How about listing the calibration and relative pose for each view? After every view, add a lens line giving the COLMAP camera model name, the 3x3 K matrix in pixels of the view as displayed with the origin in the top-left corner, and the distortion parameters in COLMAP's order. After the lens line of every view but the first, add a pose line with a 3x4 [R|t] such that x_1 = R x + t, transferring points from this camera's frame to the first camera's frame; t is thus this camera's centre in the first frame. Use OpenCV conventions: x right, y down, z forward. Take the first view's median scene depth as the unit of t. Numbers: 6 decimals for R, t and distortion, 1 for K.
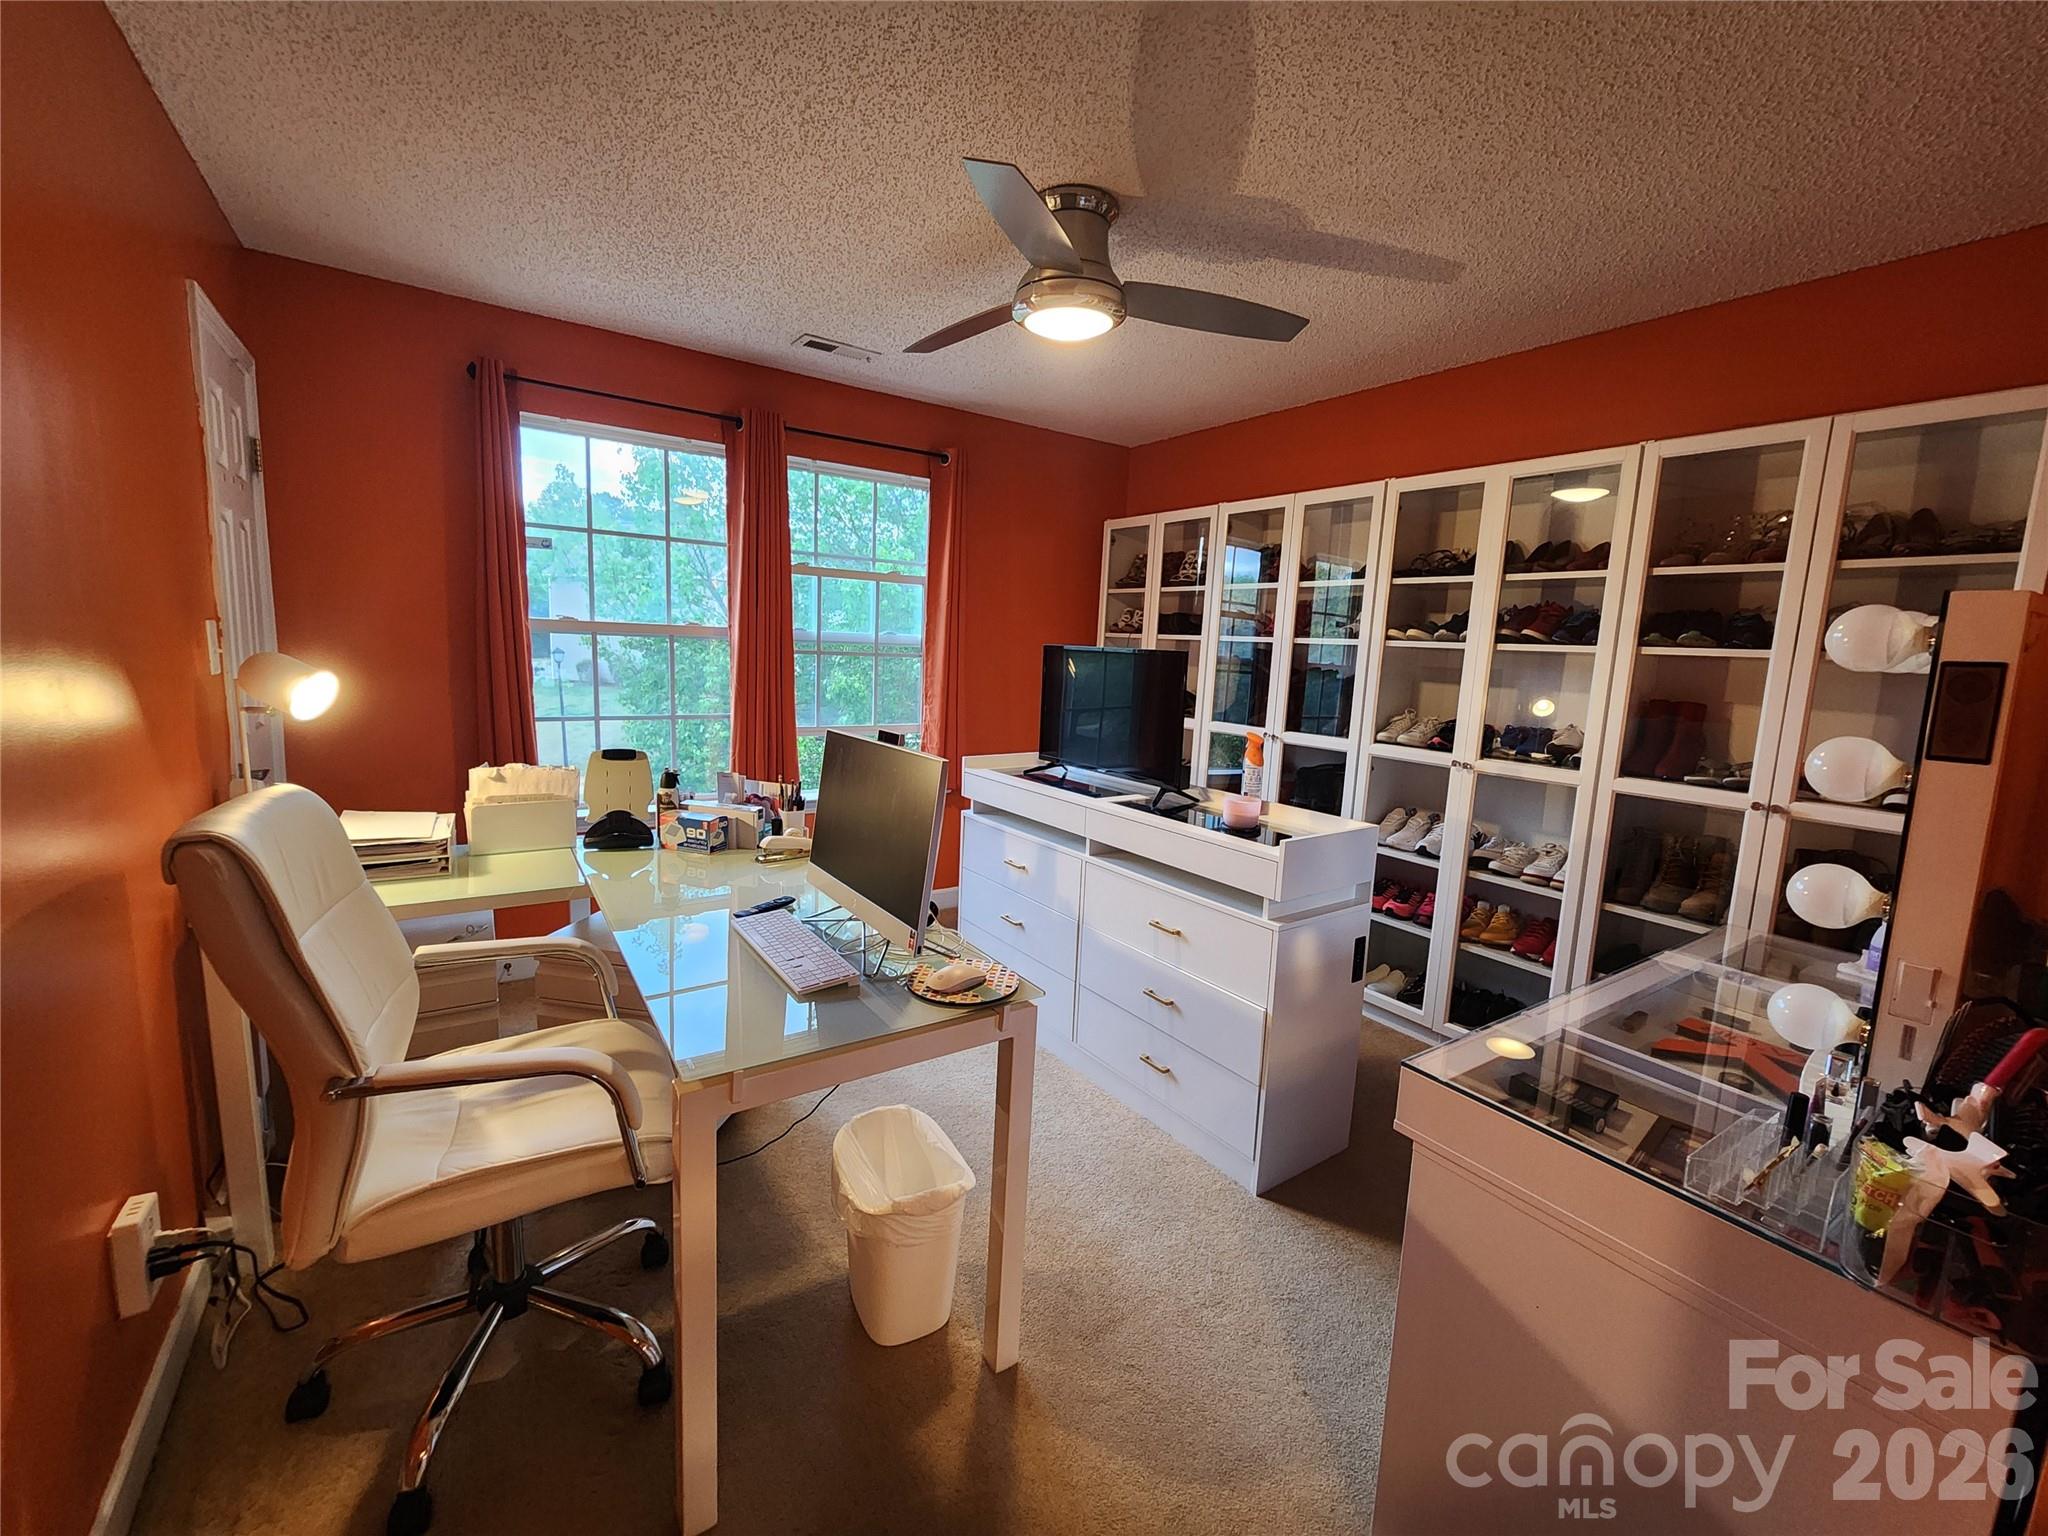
lens RADIAL K [[842.4, 0, 1025.2], [0, 842.4, 764.8], [0, 0, 1]] dist [-0.001061, -0.000035]
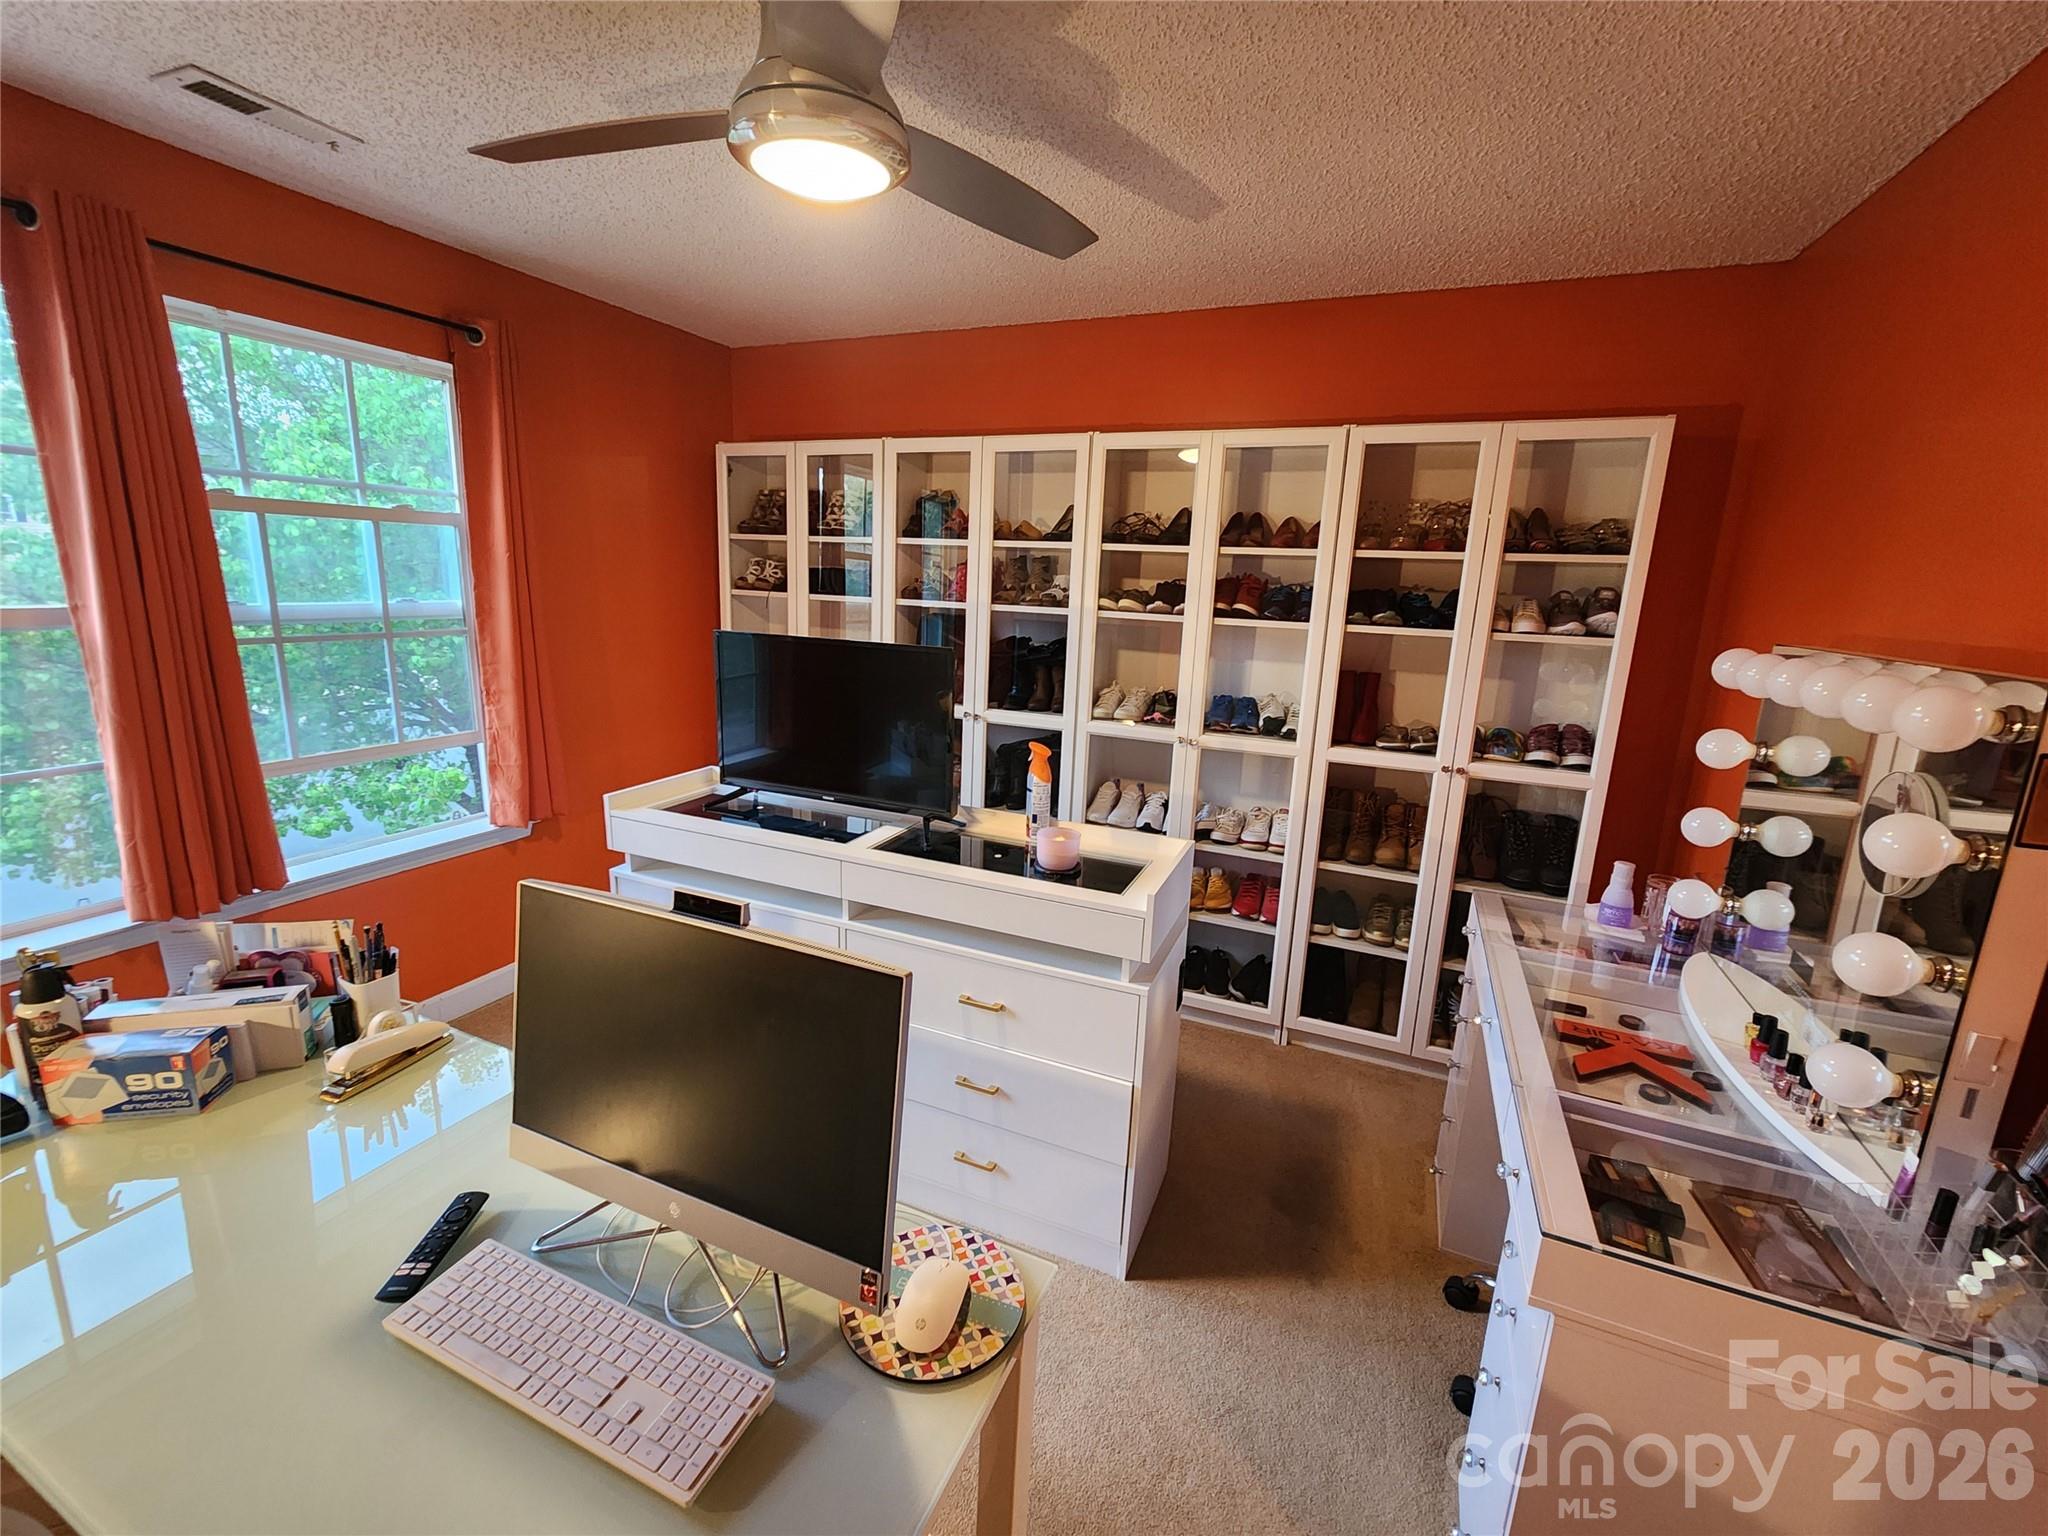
lens RADIAL K [[842.4, 0, 1023.1], [0, 842.4, 759.3], [0, 0, 1]] dist [-0.001061, -0.000035]
pose [[0.845203, -0.124471, 0.519749, -0.169409], [0.073526, 0.990335, 0.117601, -0.115417], [-0.529364, -0.061182, 0.846186, 0.280091]]
